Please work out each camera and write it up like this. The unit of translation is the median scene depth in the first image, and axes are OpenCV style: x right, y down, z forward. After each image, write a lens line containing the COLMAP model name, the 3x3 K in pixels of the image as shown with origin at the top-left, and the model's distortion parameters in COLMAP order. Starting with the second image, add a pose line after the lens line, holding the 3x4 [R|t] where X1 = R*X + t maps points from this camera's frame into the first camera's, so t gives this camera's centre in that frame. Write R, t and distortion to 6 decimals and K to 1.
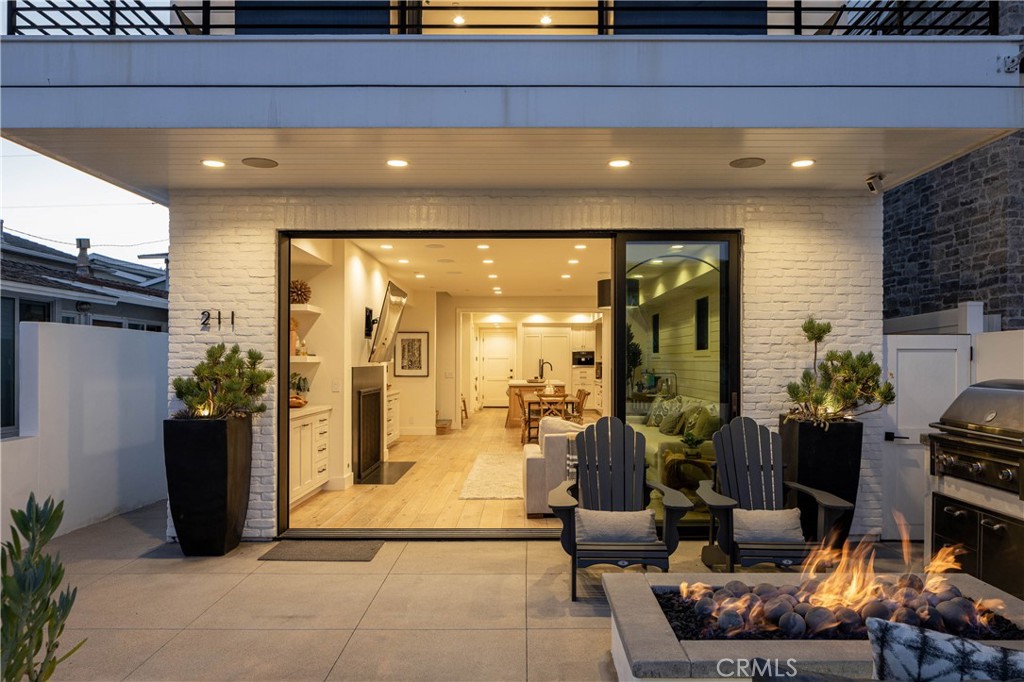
lens RADIAL K [[694.8, 0, 539.2], [0, 694.8, 357.8], [0, 0, 1]] dist [-0.004593, -0.001271]
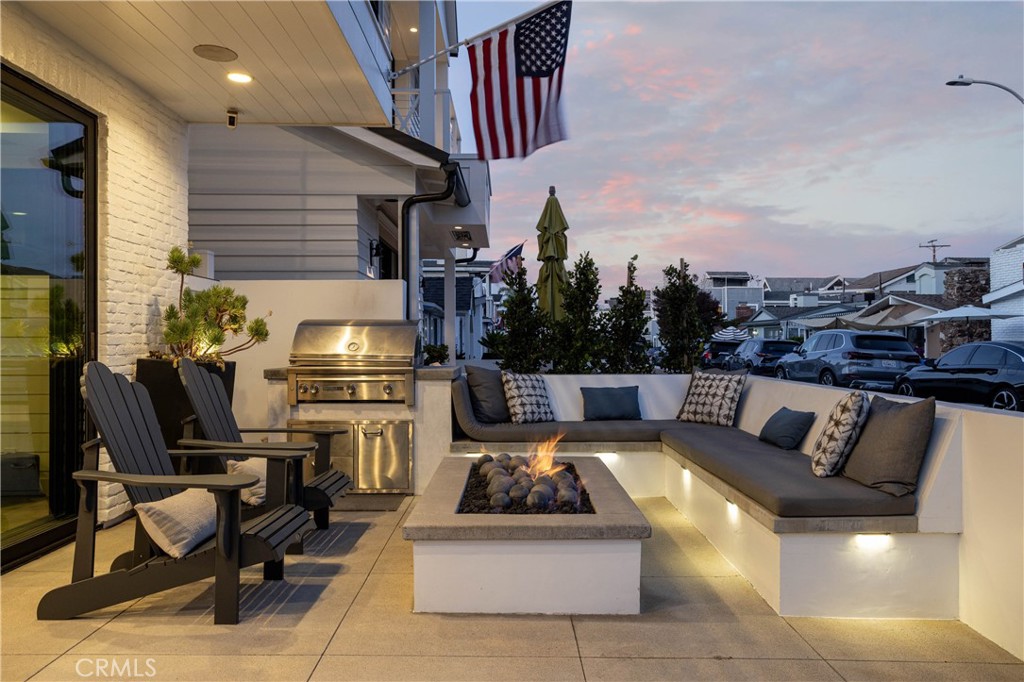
lens RADIAL K [[734.1, 0, 512.0], [0, 734.1, 341.0], [0, 0, 1]] dist [0.002396, 0.000711]
pose [[-0.004576, 0.004588, 0.999979, -0.505738], [-0.003228, 0.999984, -0.004602, 0.061861], [-0.999984, -0.003249, -0.004561, 0.567647]]
